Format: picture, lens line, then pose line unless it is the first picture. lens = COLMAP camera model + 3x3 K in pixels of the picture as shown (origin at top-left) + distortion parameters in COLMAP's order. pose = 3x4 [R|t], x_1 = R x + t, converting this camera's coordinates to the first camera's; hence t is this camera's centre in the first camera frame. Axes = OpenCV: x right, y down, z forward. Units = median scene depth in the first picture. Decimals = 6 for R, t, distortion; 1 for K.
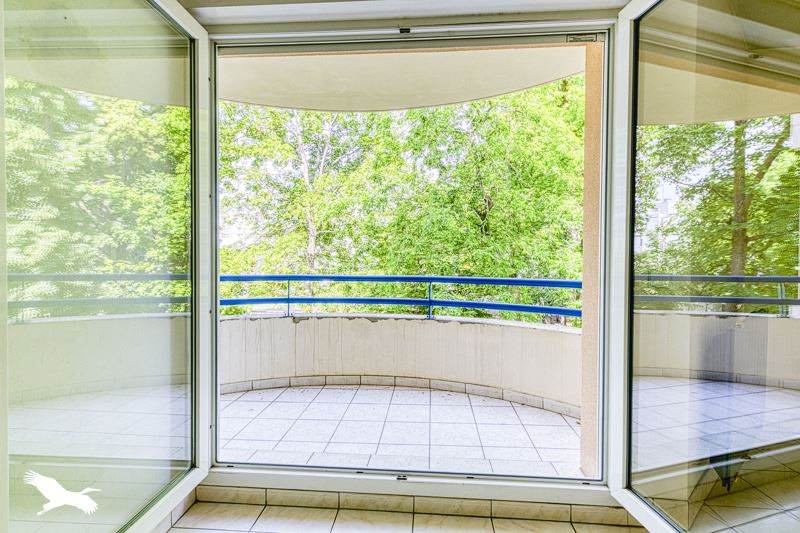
lens RADIAL K [[379.1, 0, 401.5], [0, 379.1, 262.7], [0, 0, 1]] dist [0.006458, 0.000351]
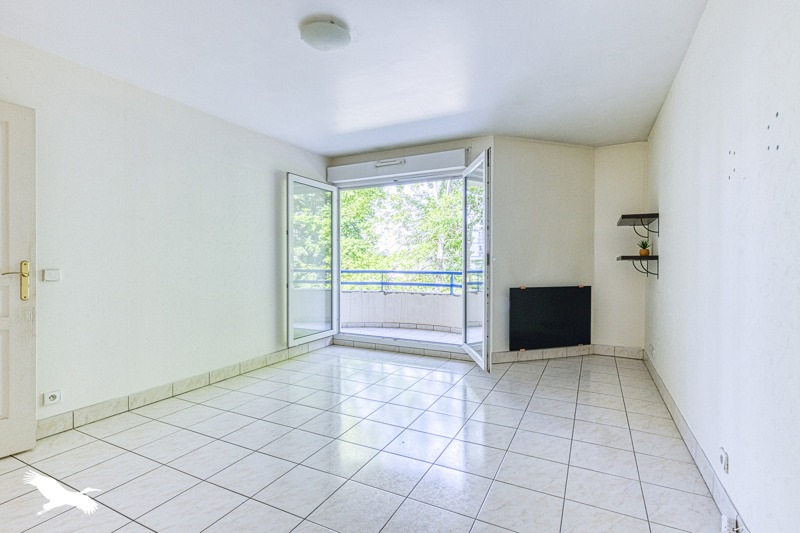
lens RADIAL K [[379.1, 0, 401.5], [0, 379.1, 262.7], [0, 0, 1]] dist [0.006458, 0.000351]
pose [[0.922783, -0.000718, -0.385319, 0.189856], [-0.003962, 0.999928, -0.011351, 0.005139], [0.385300, 0.012002, 0.922713, -0.265540]]
